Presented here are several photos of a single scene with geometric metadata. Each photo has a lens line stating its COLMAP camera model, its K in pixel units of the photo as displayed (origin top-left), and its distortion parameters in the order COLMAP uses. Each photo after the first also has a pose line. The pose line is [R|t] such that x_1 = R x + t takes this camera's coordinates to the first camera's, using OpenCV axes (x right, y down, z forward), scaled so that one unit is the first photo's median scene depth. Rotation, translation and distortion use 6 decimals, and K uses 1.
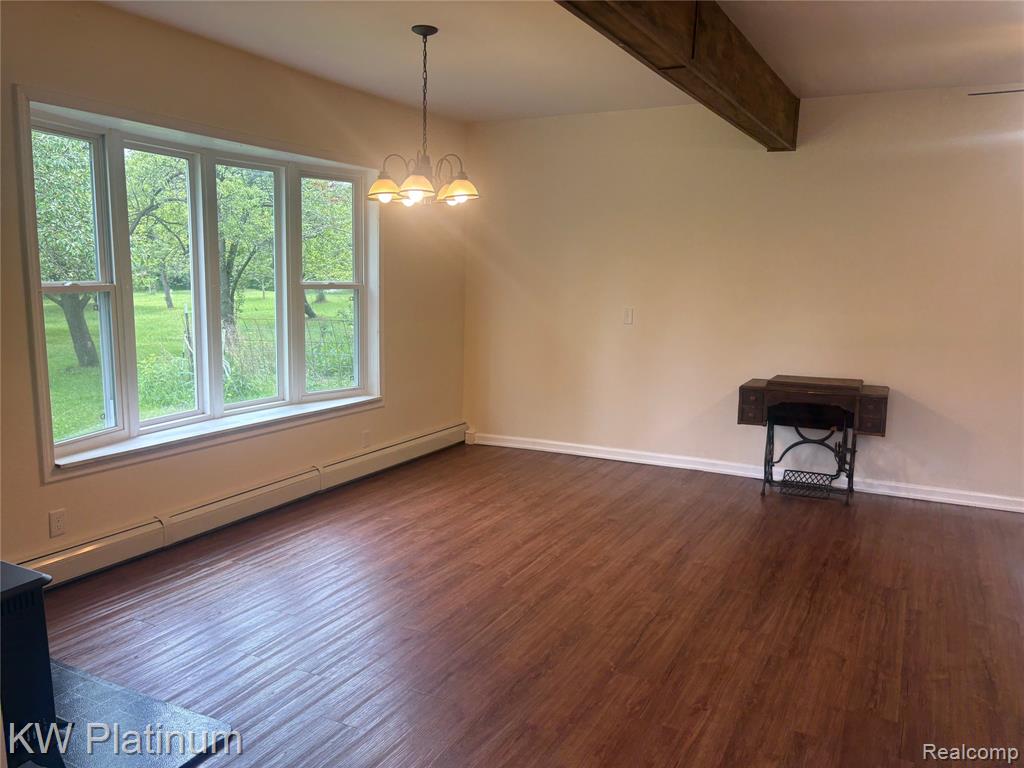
lens RADIAL K [[789.1, 0, 511.5], [0, 789.1, 387.6], [0, 0, 1]] dist [0.068215, -0.095854]
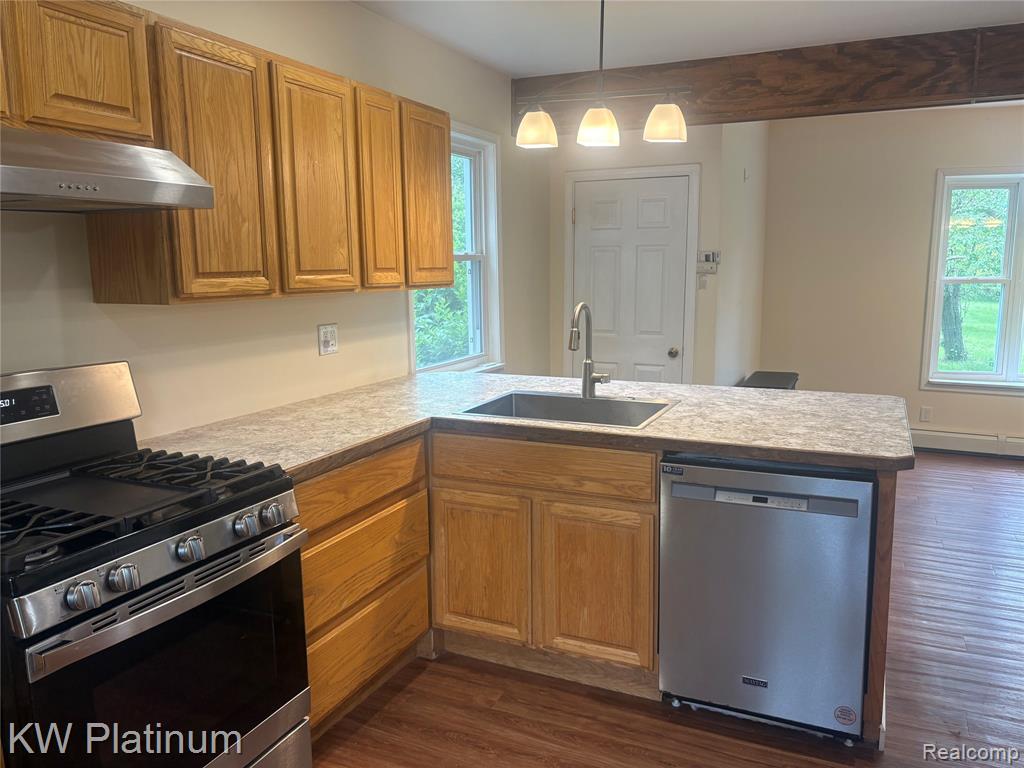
lens RADIAL K [[789.1, 0, 511.5], [0, 789.1, 387.6], [0, 0, 1]] dist [0.068215, -0.095854]
pose [[0.071799, 0.148651, -0.986280, 1.137434], [-0.149794, 0.979224, 0.136683, 0.009330], [0.986107, 0.137925, 0.092574, -0.066250]]
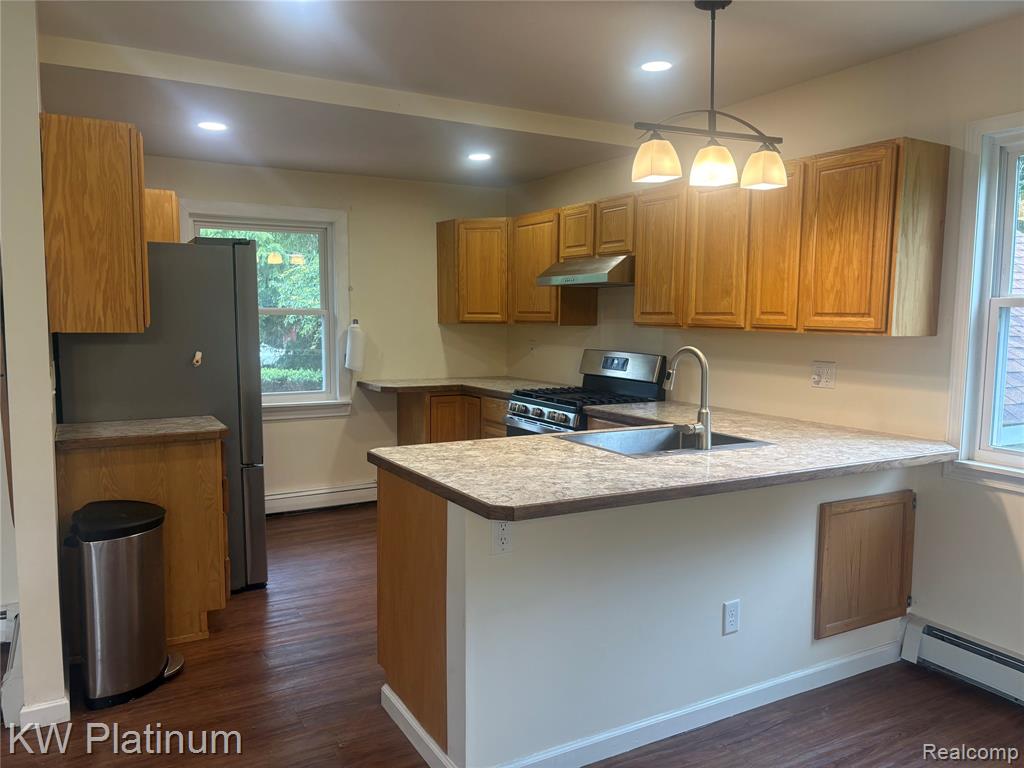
lens RADIAL K [[789.1, 0, 511.5], [0, 789.1, 387.6], [0, 0, 1]] dist [0.068215, -0.095854]
pose [[-0.853474, -0.070095, 0.516400, -0.011633], [0.057487, 0.972202, 0.226976, -0.138151], [-0.517955, 0.223404, -0.825720, 0.908618]]
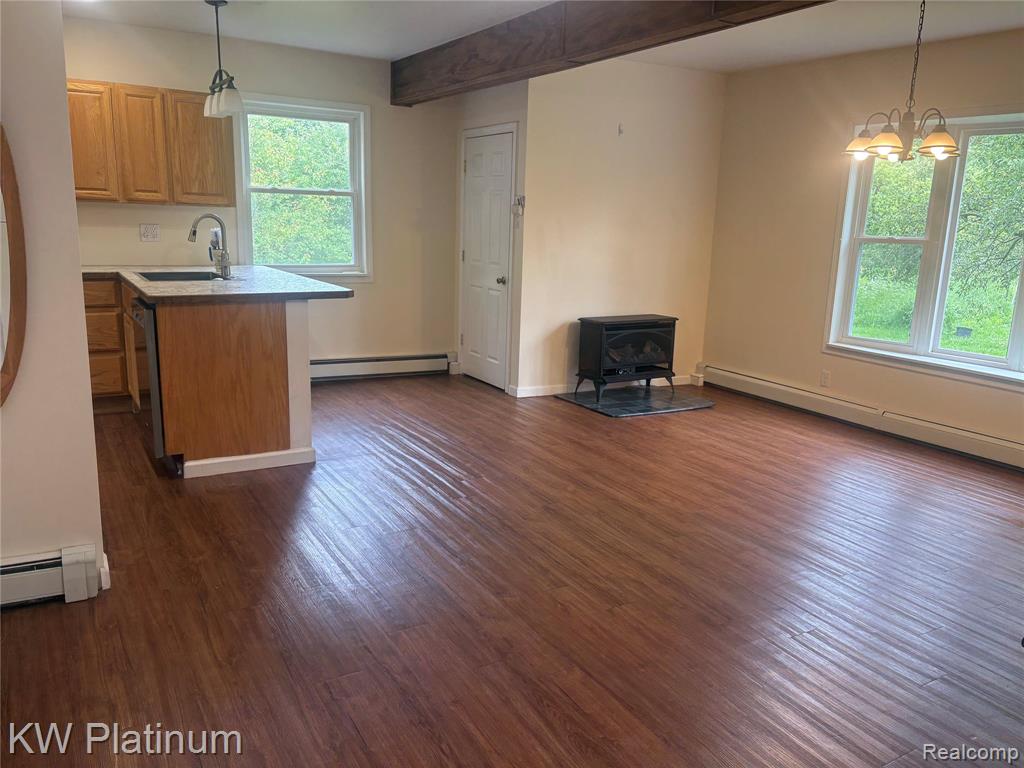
lens RADIAL K [[760.9, 0, 512.0], [0, 760.9, 384.0], [0, 0, 1]] dist [0.049448, -0.082660]
pose [[-0.515526, 0.150018, -0.843639, 1.183801], [-0.172789, 0.946129, 0.273830, -0.153154], [0.839272, 0.286938, -0.461833, 1.245555]]
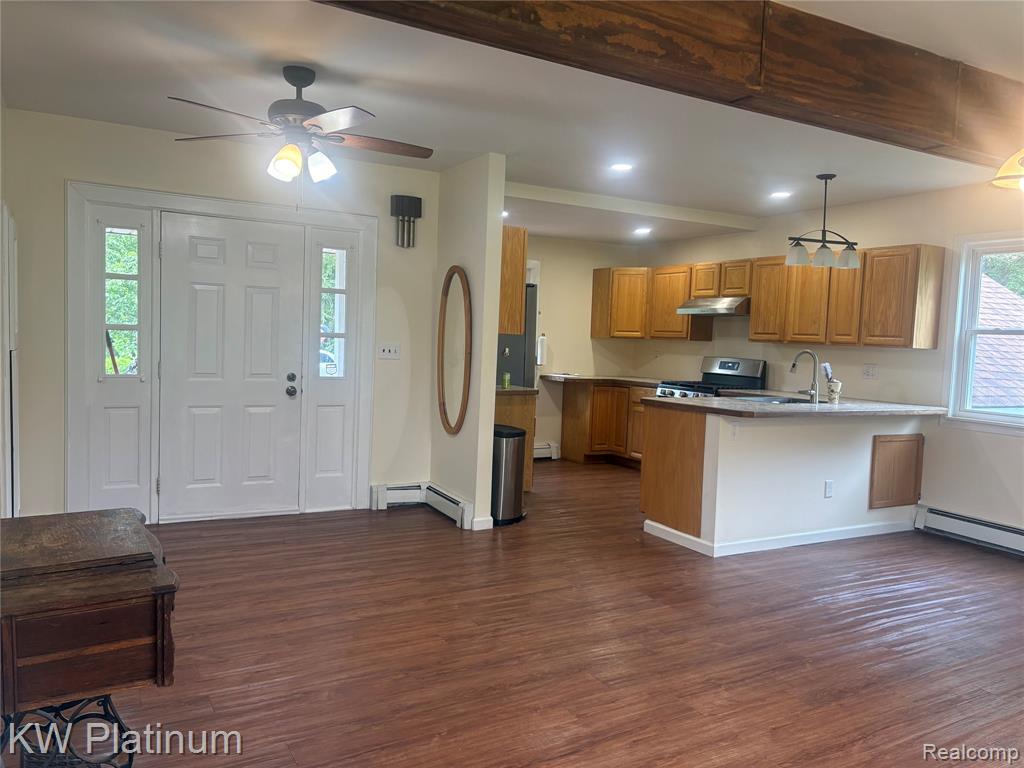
lens RADIAL K [[760.9, 0, 512.0], [0, 760.9, 384.0], [0, 0, 1]] dist [0.049448, -0.082660]
pose [[-0.844556, -0.078891, 0.529624, -0.056374], [0.031864, 0.979930, 0.196778, -0.235129], [-0.534519, 0.183066, -0.825092, 1.722020]]
